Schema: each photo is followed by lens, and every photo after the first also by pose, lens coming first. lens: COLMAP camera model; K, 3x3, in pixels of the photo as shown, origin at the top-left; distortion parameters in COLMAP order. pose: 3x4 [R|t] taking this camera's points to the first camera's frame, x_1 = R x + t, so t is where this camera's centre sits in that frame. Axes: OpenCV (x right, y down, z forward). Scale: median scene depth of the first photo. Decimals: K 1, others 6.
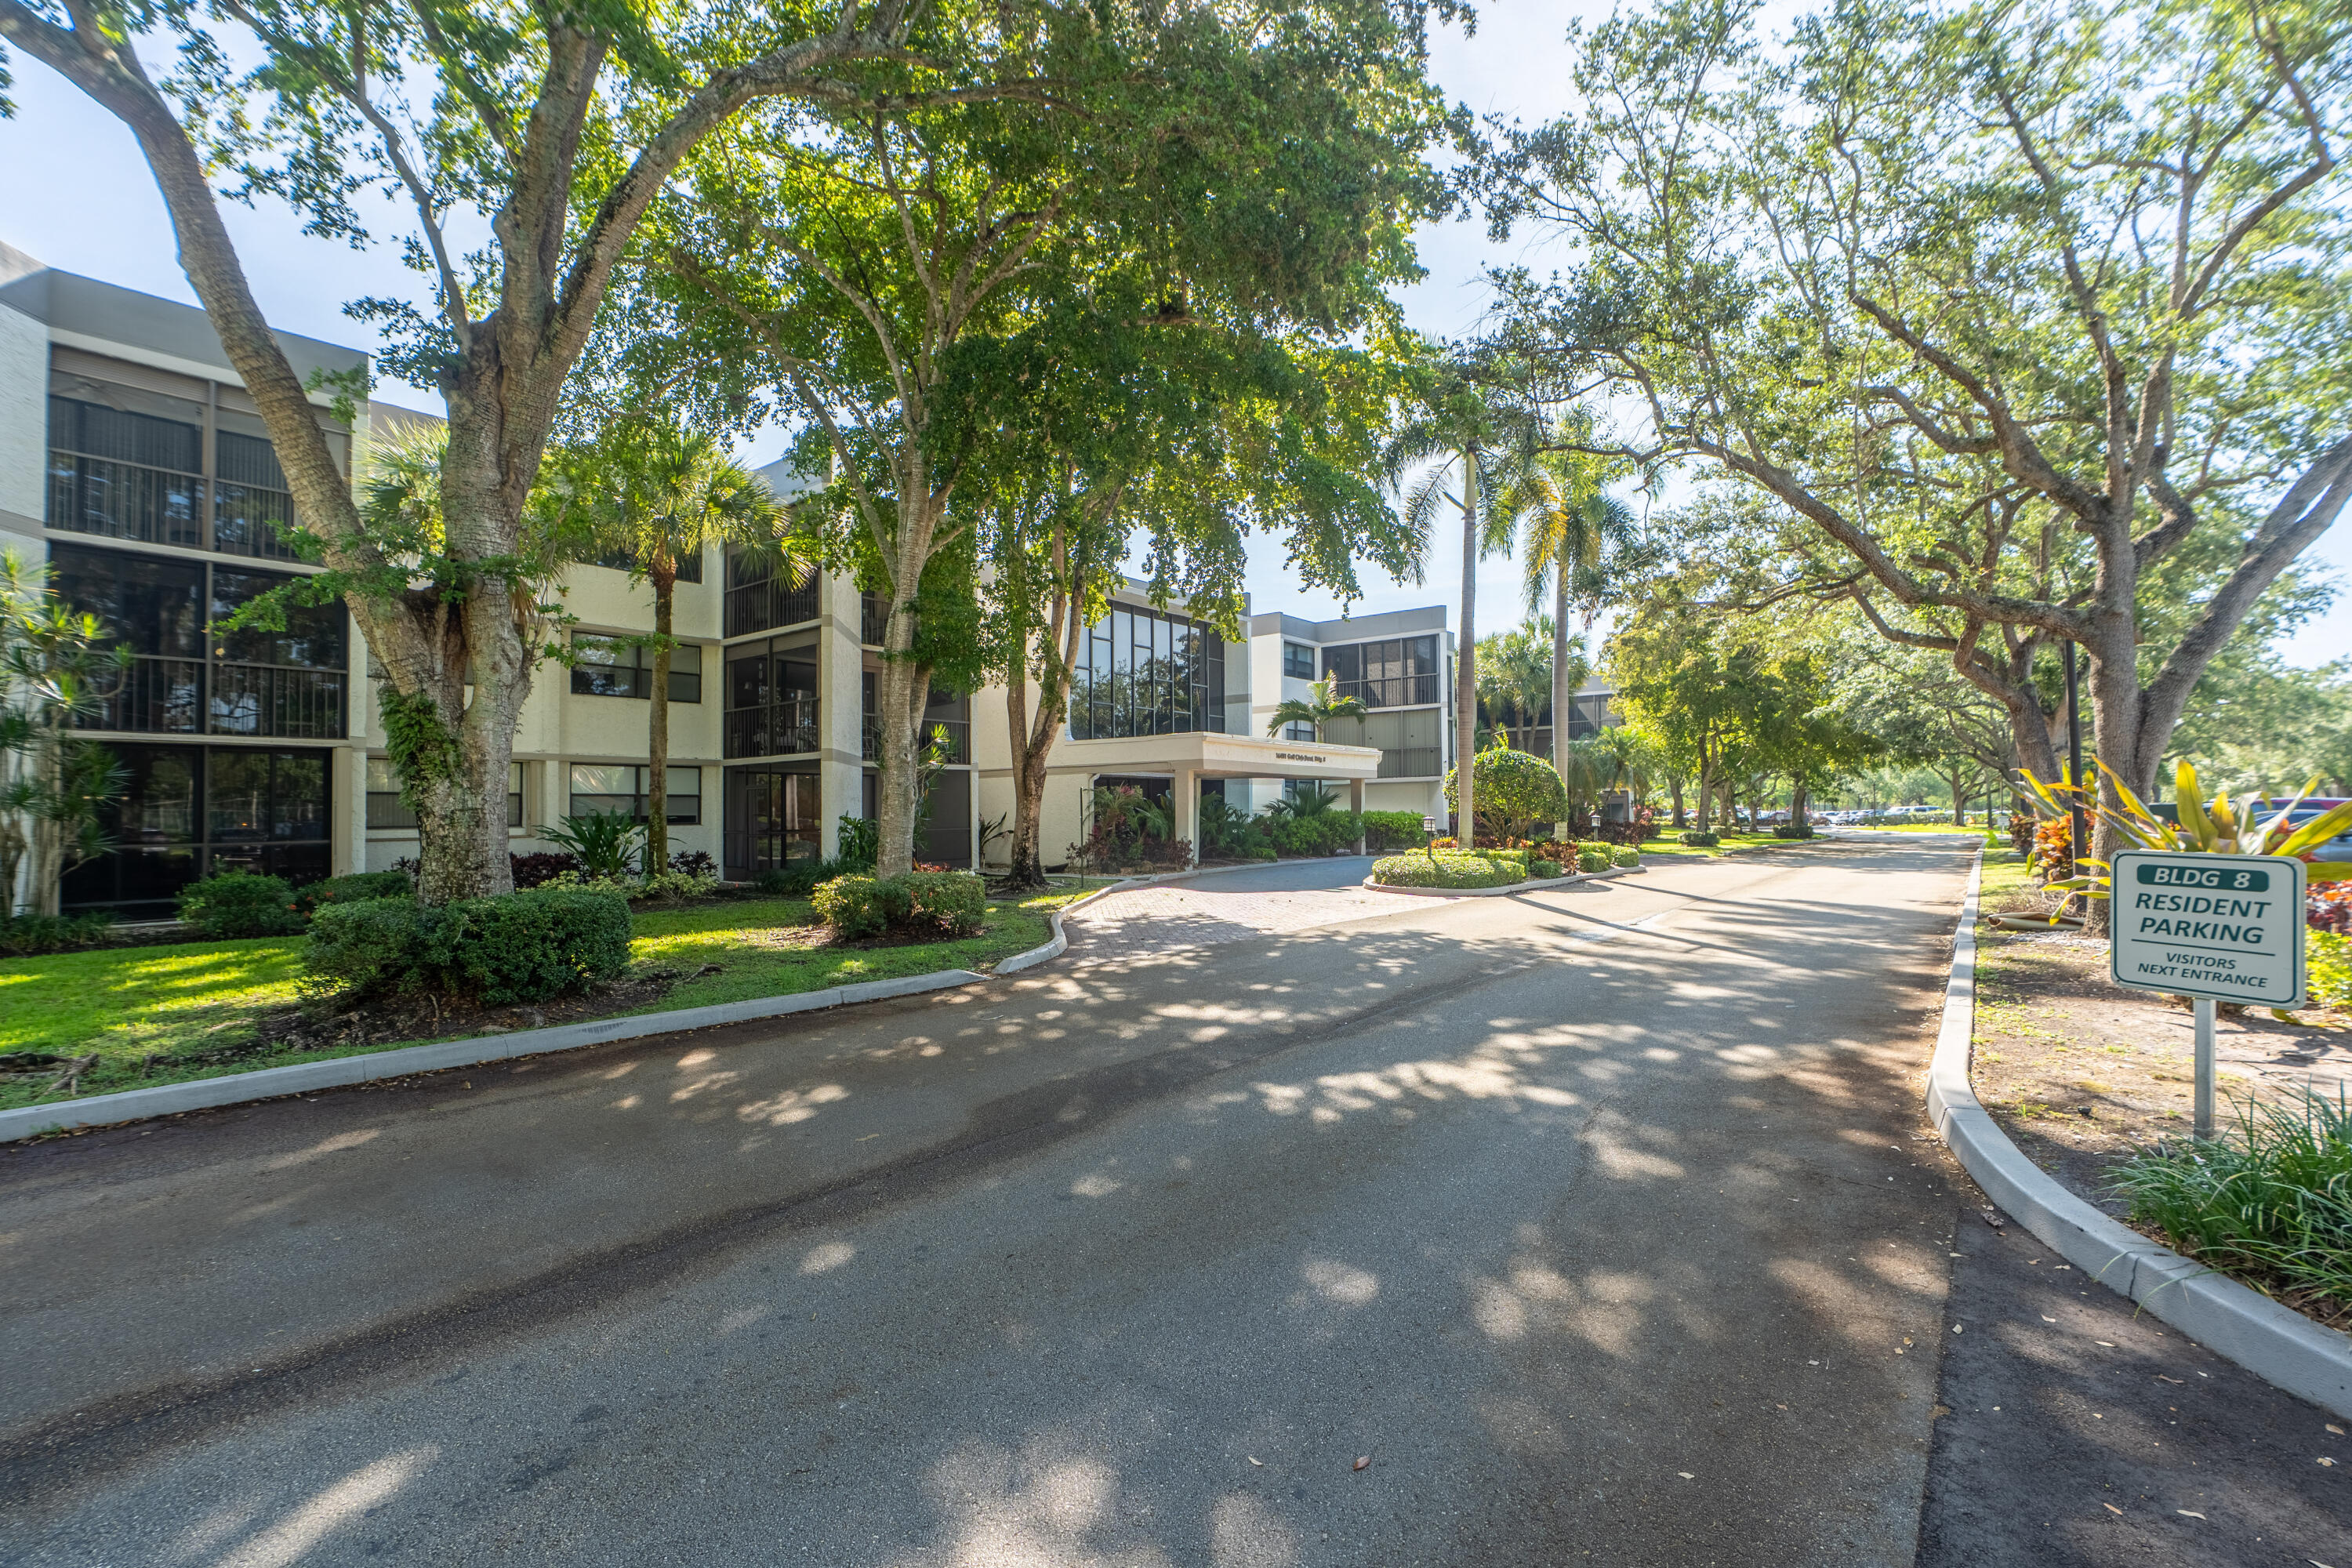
lens RADIAL K [[1046.2, 0, 1174.5], [0, 1046.2, 787.1], [0, 0, 1]] dist [-0.004626, 0.002614]
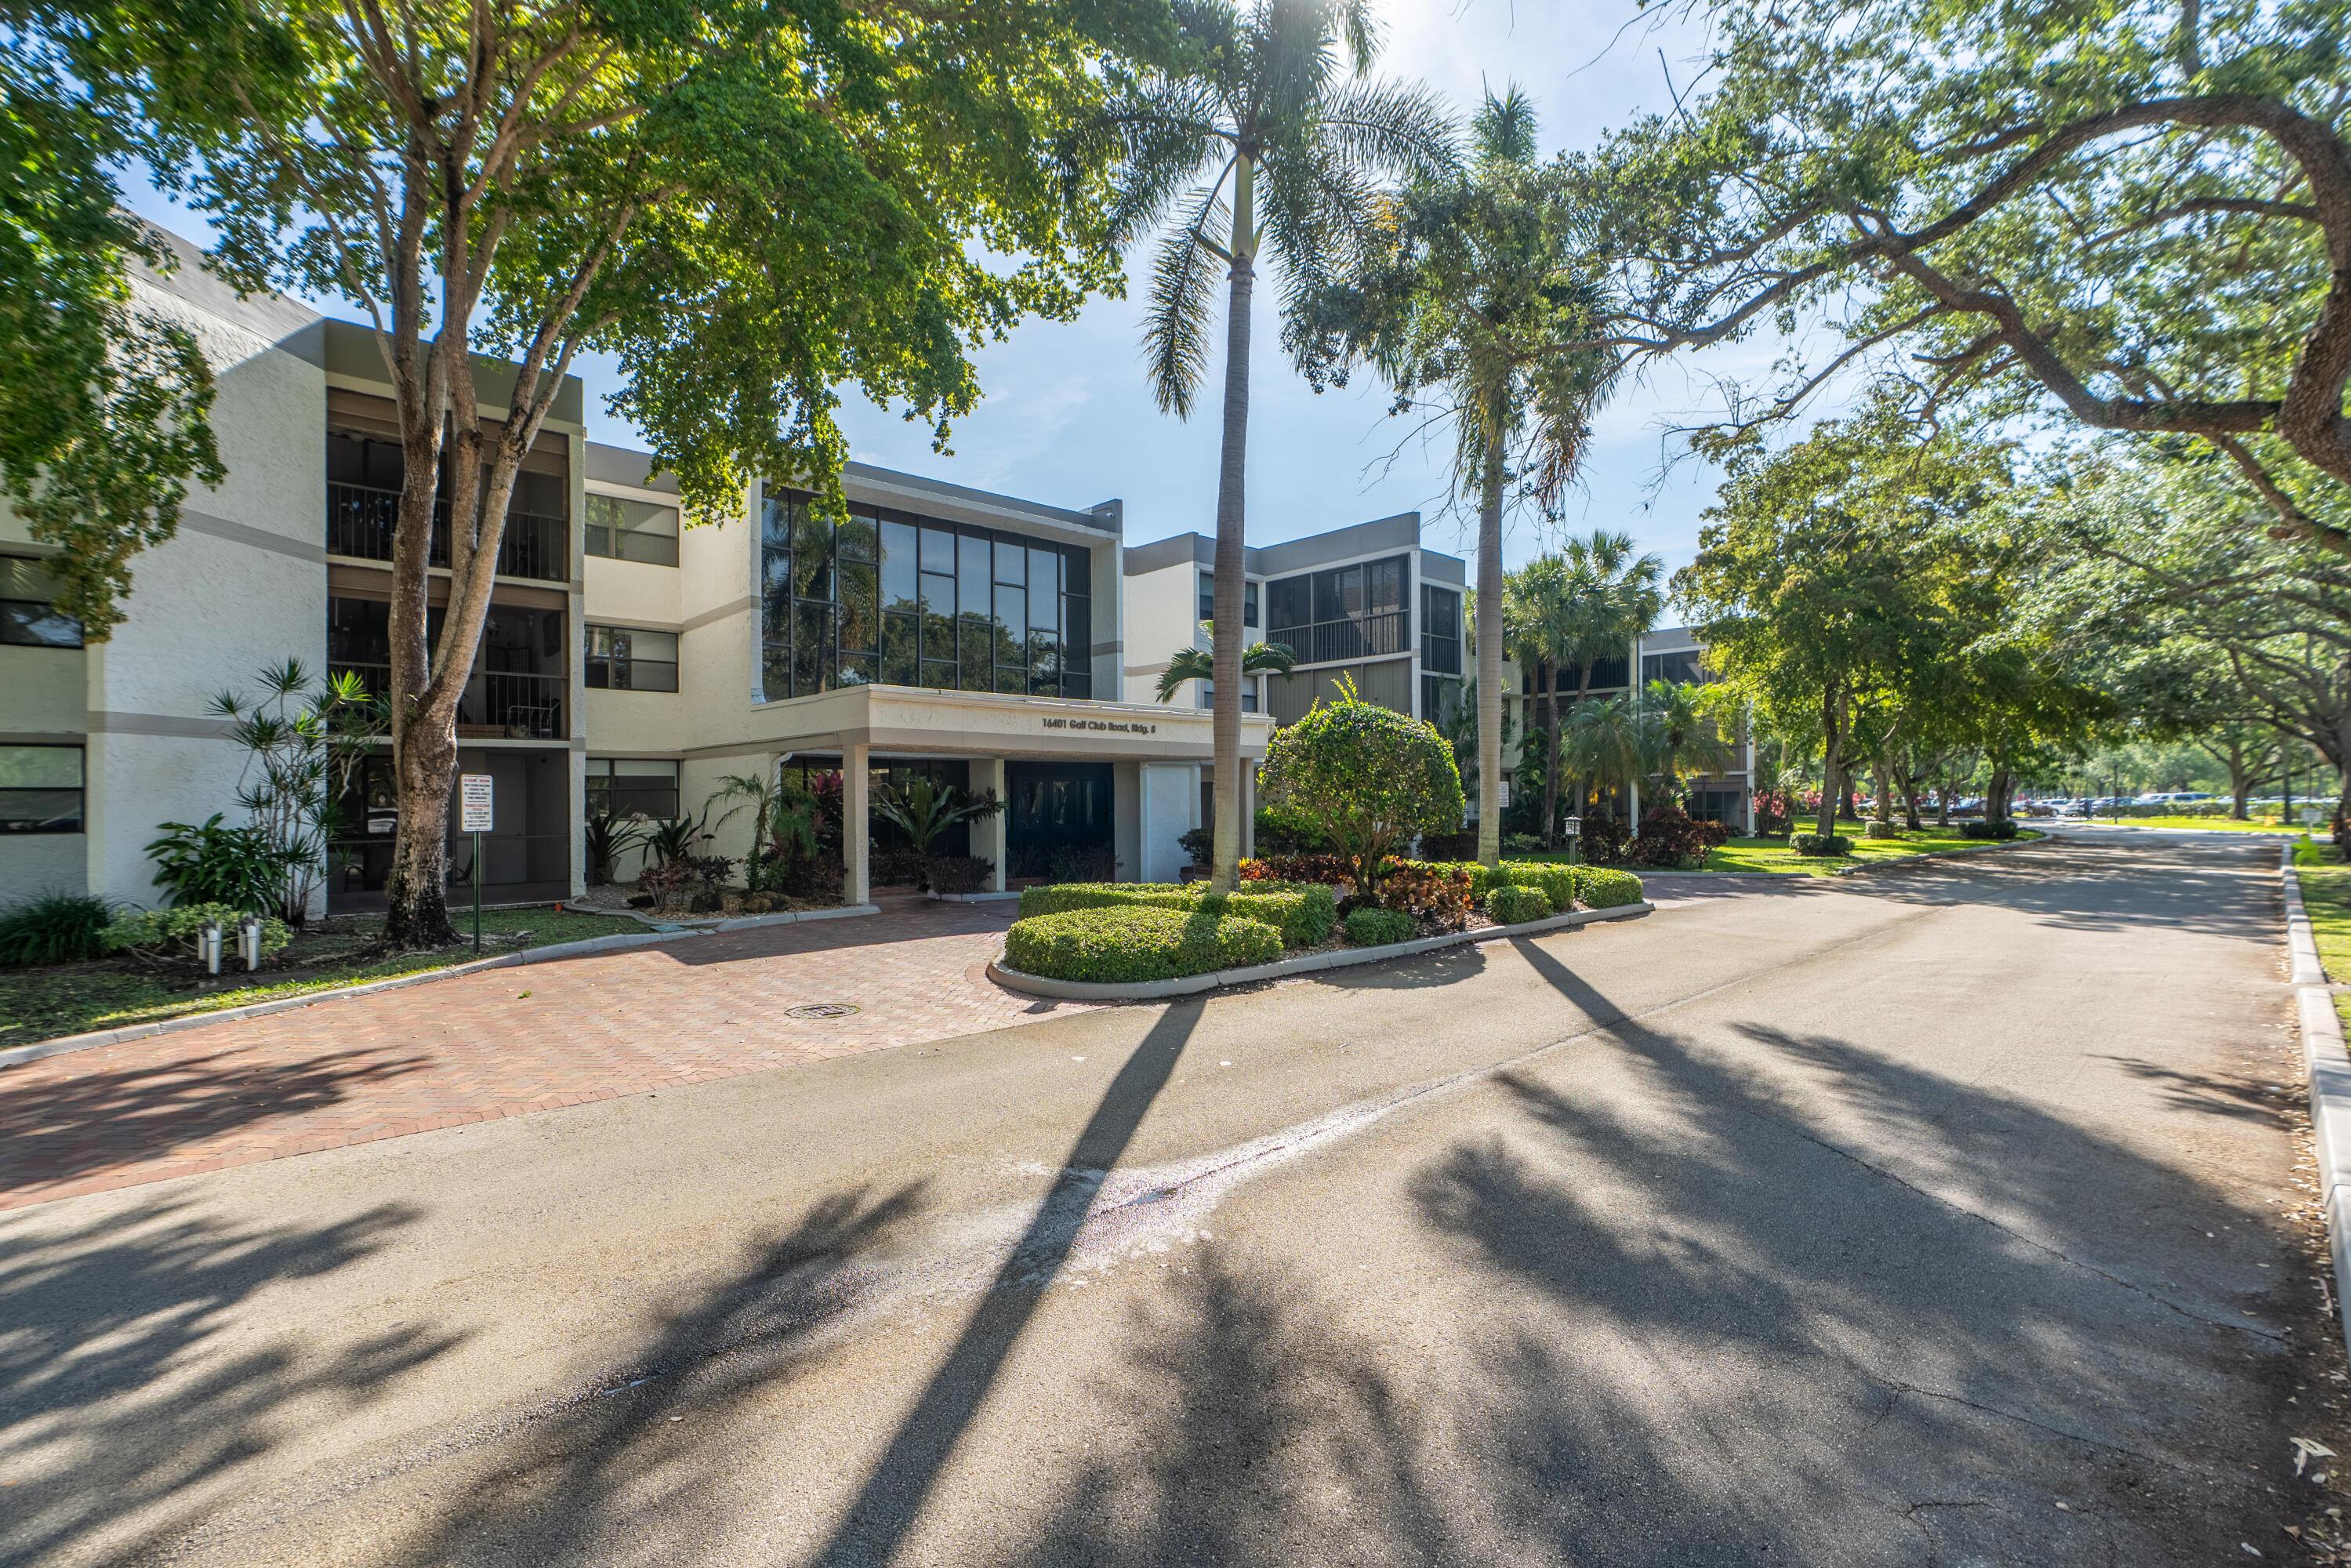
lens RADIAL K [[1045.8, 0, 1176.7], [0, 1045.8, 793.3], [0, 0, 1]] dist [-0.004626, 0.002614]
pose [[0.989064, -0.001180, -0.147480, 0.166653], [0.004086, 0.999803, 0.019404, 0.000126], [0.147428, -0.019795, 0.988875, 0.230715]]
